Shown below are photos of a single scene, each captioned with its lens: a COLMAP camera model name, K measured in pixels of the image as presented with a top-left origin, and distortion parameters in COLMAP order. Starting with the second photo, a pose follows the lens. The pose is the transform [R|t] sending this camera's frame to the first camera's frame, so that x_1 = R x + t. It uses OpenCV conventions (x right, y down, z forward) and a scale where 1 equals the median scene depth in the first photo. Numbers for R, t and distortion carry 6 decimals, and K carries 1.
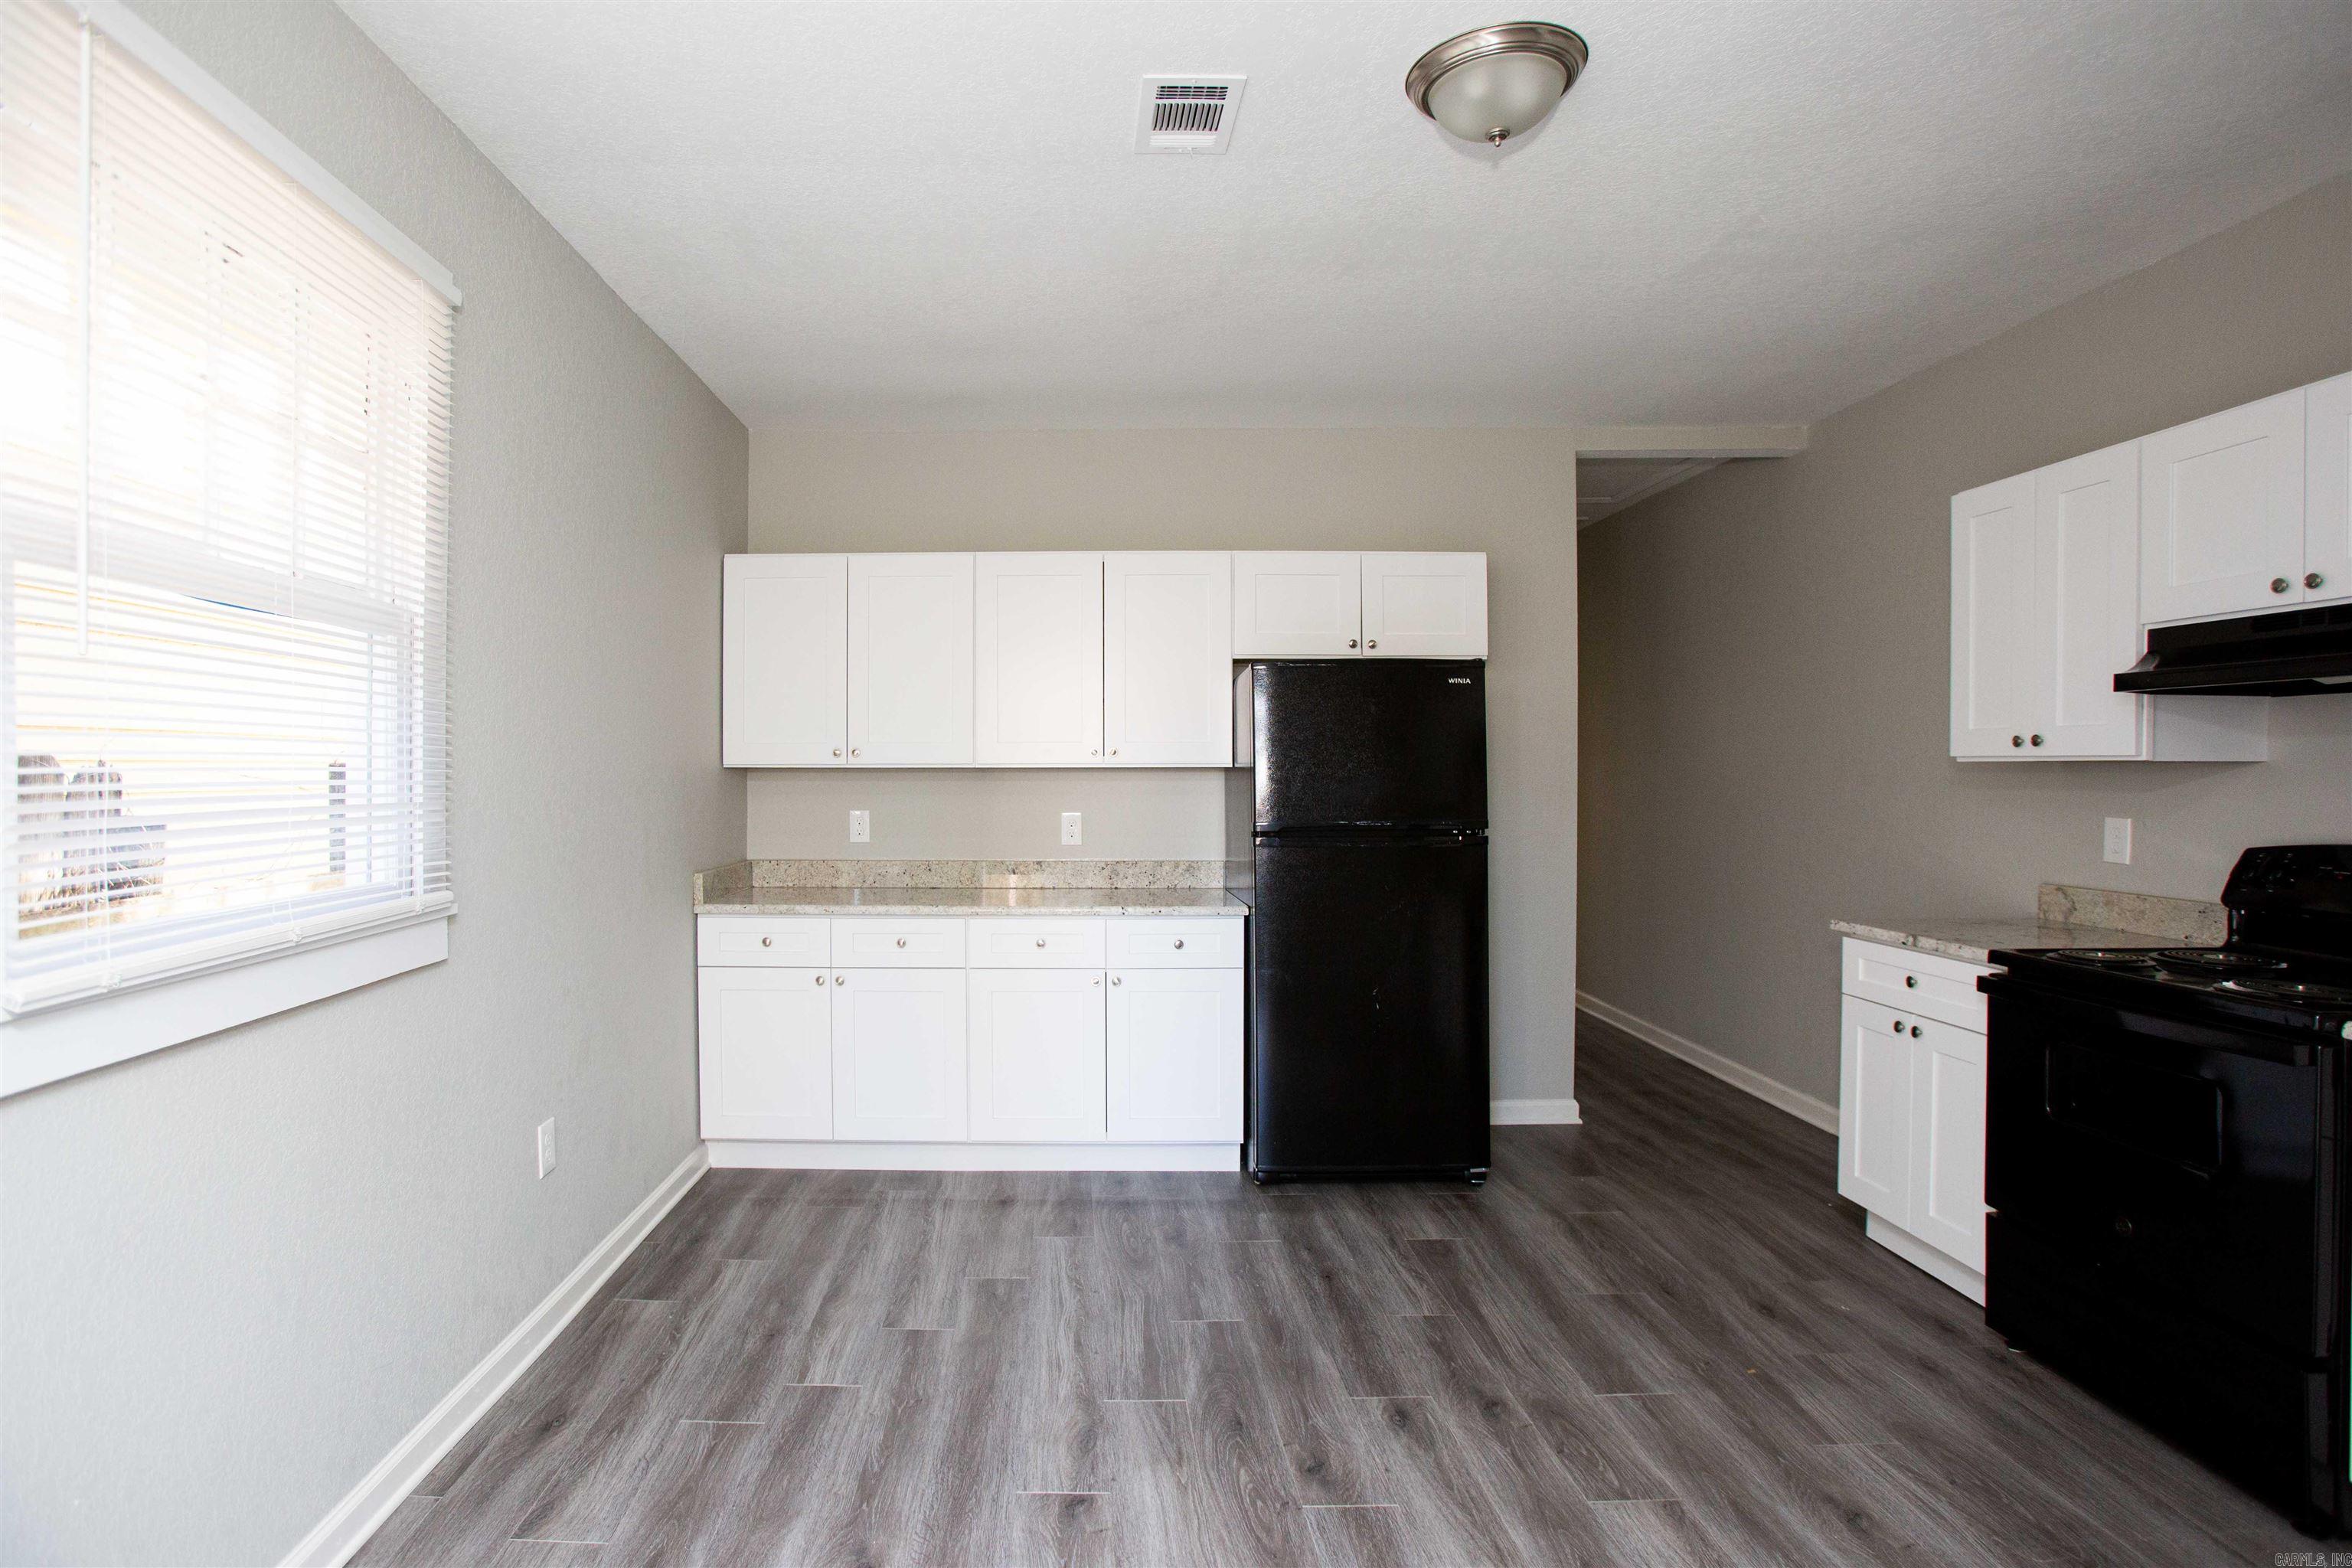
lens RADIAL K [[1237.5, 0, 1046.1], [0, 1237.5, 775.8], [0, 0, 1]] dist [-0.090602, 0.033418]
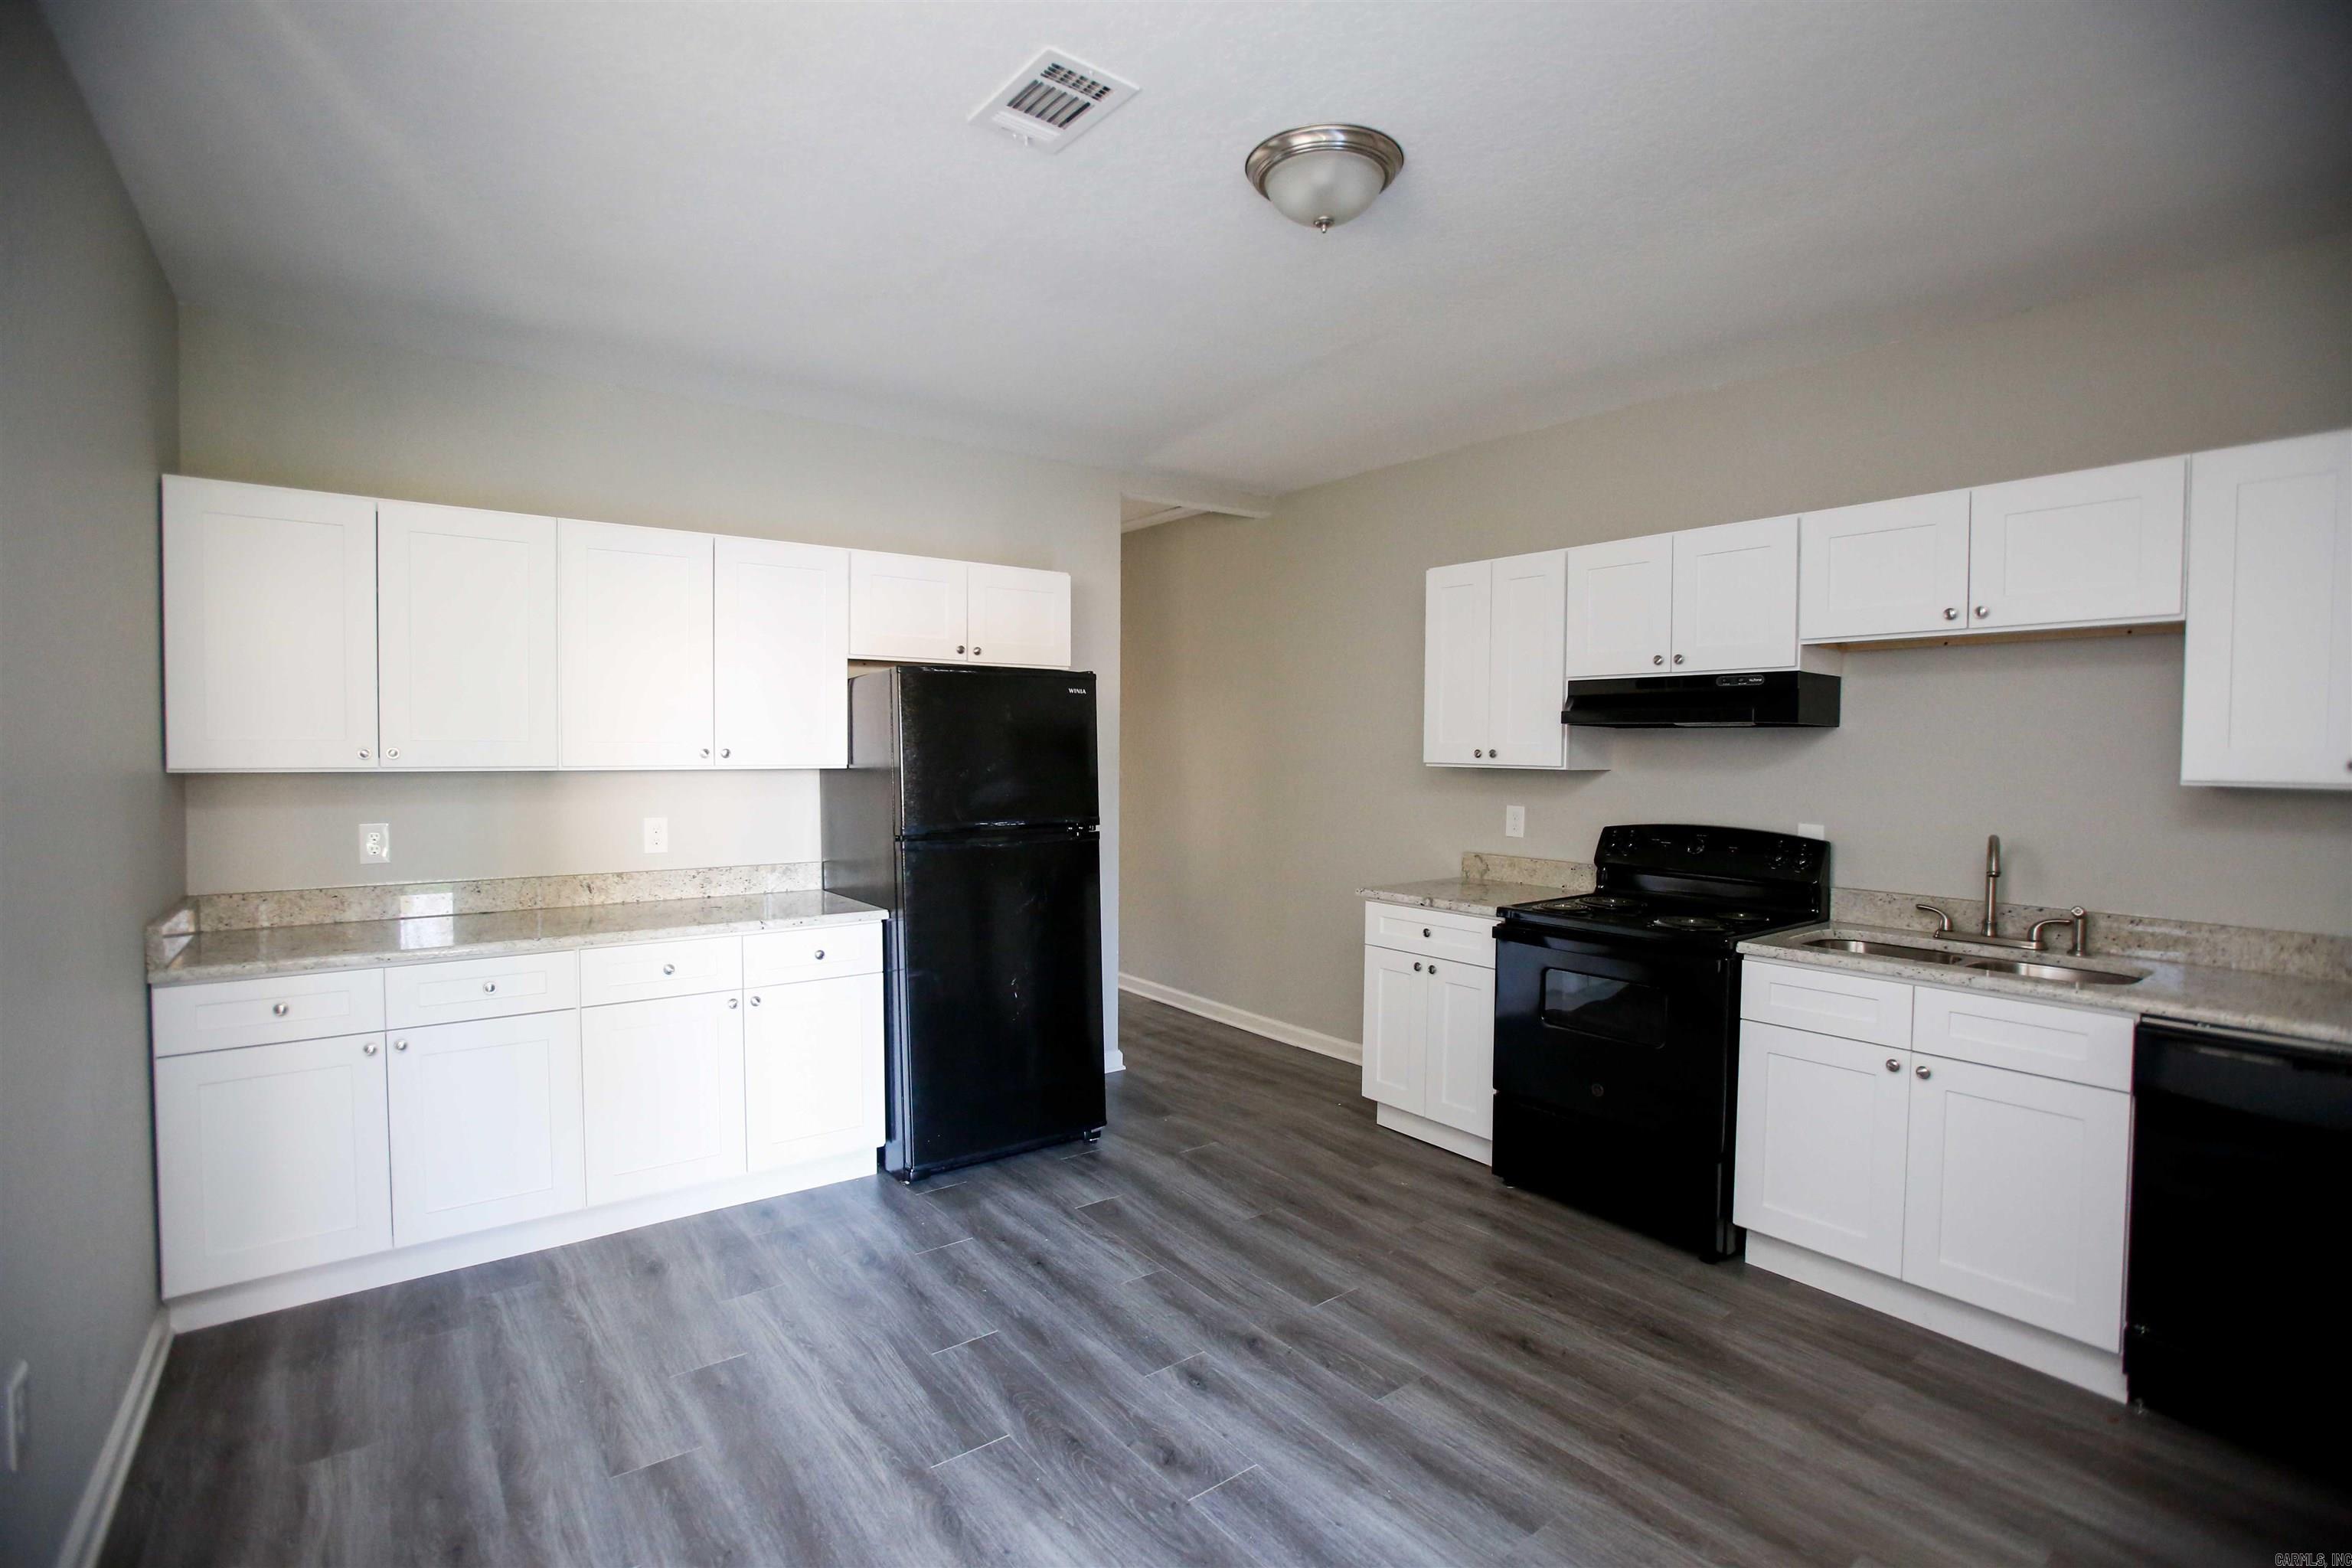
lens RADIAL K [[1104.5, 0, 1176.7], [0, 1104.5, 775.0], [0, 0, 1]] dist [-0.076675, 0.031806]
pose [[0.777797, -0.009397, 0.628445, -0.268554], [-0.004627, 0.999776, 0.020676, -0.028825], [-0.628498, -0.018989, 0.777579, 0.210232]]
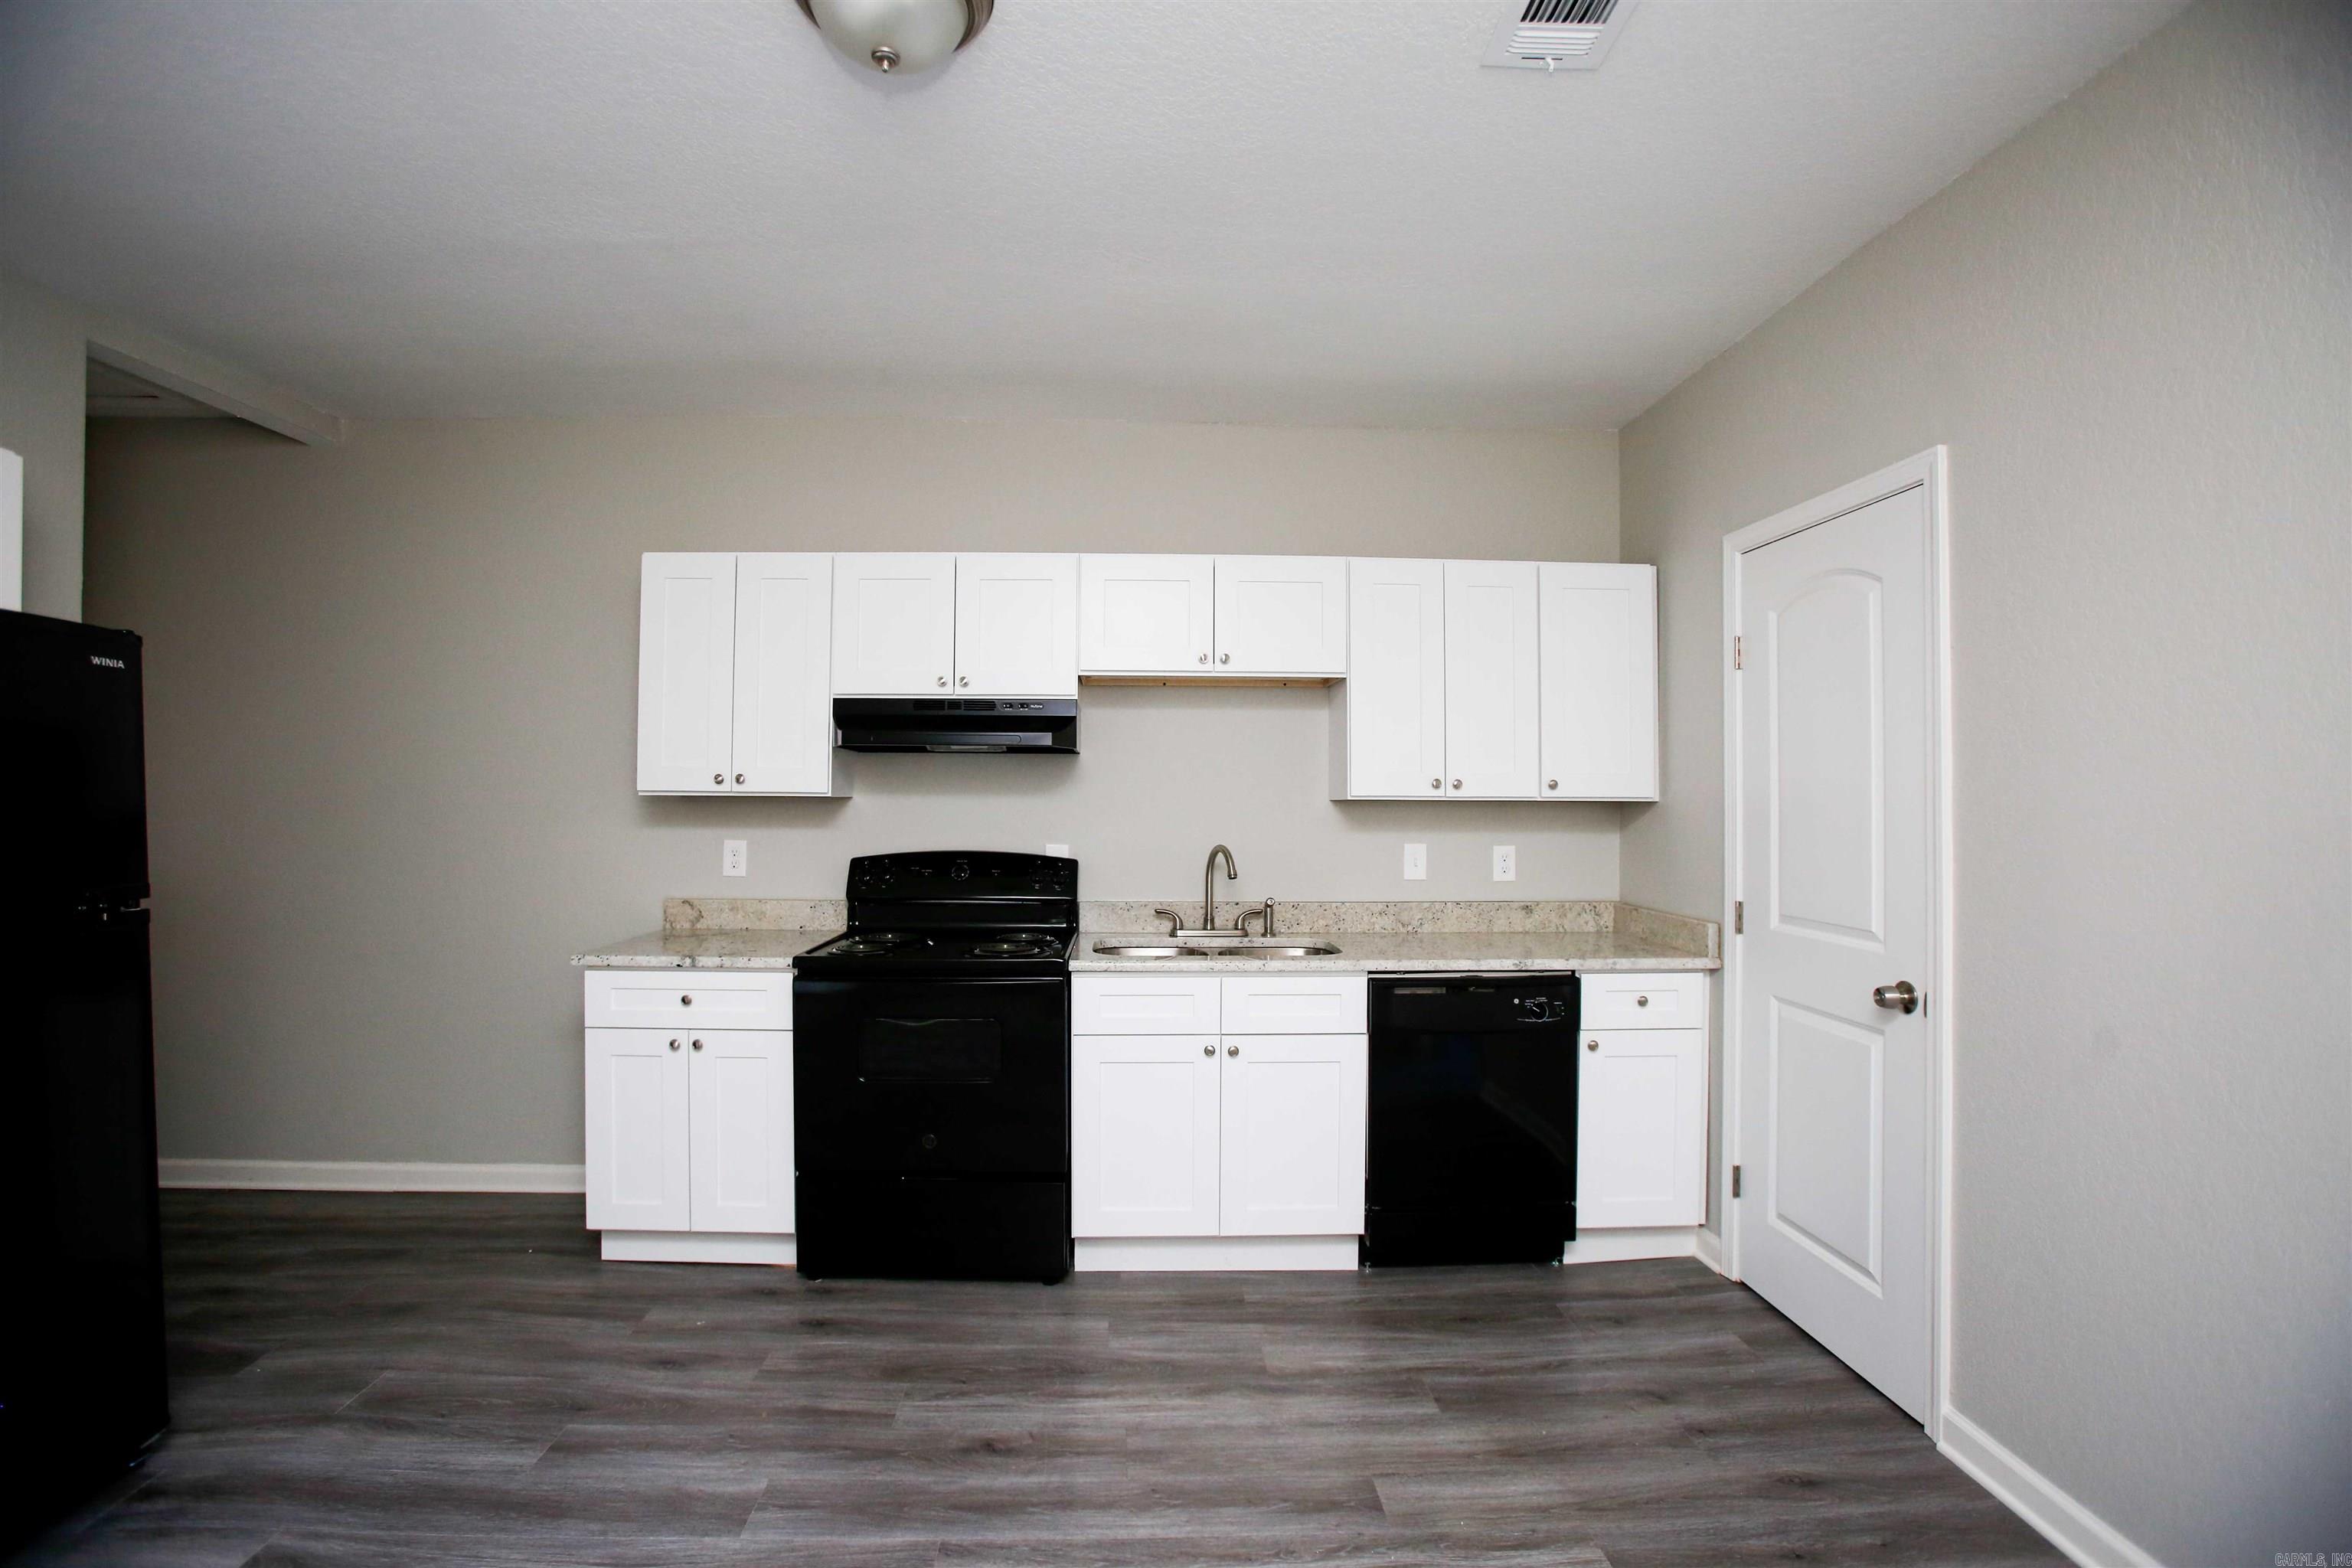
lens RADIAL K [[1070.6, 0, 1160.1], [0, 1070.6, 793.3], [0, 0, 1]] dist [-0.071983, 0.025305]
pose [[-0.061535, 0.003837, 0.998098, -0.249025], [0.000631, 0.999993, -0.003805, -0.010172], [-0.998105, 0.000396, -0.061537, 0.619663]]
